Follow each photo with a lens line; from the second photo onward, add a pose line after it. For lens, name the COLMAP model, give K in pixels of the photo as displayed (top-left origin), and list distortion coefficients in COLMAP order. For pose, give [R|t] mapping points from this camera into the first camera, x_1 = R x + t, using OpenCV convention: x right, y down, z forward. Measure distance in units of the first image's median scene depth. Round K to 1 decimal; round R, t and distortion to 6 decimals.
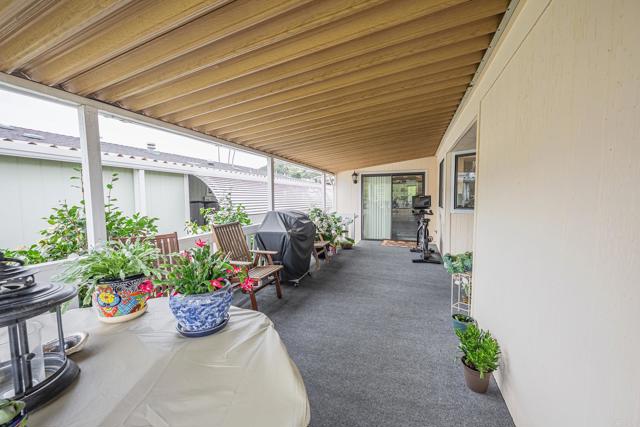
lens RADIAL K [[256.3, 0, 320.3], [0, 256.3, 215.0], [0, 0, 1]] dist [-0.003446, 0.000896]
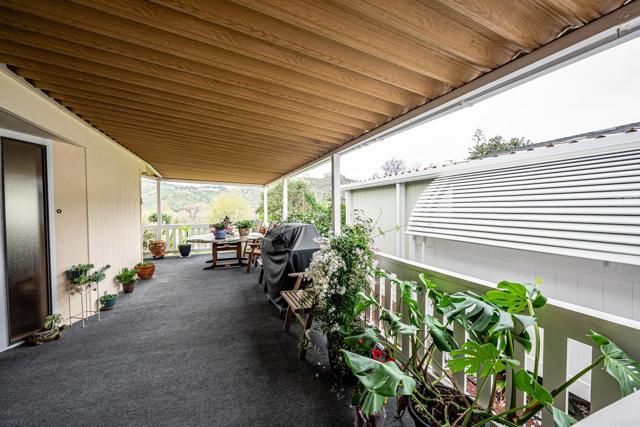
lens RADIAL K [[256.3, 0, 323.0], [0, 256.3, 214.7], [0, 0, 1]] dist [-0.003446, 0.000896]
pose [[-0.739049, 0.032444, -0.672870, 0.426842], [-0.033561, 0.995826, 0.084878, -0.144964], [0.672815, 0.085311, -0.734875, 1.945925]]
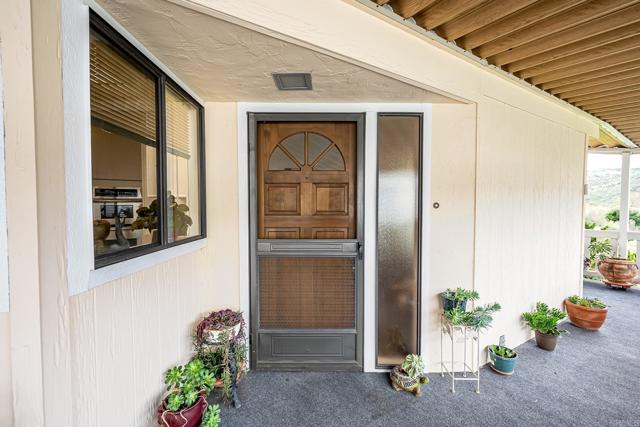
lens RADIAL K [[256.3, 0, 320.9], [0, 256.3, 212.3], [0, 0, 1]] dist [-0.003446, 0.000896]
pose [[-0.764281, -0.012904, 0.644754, 0.331072], [0.051472, 0.995389, 0.080935, -0.103070], [-0.642826, 0.095044, -0.760093, 1.381123]]
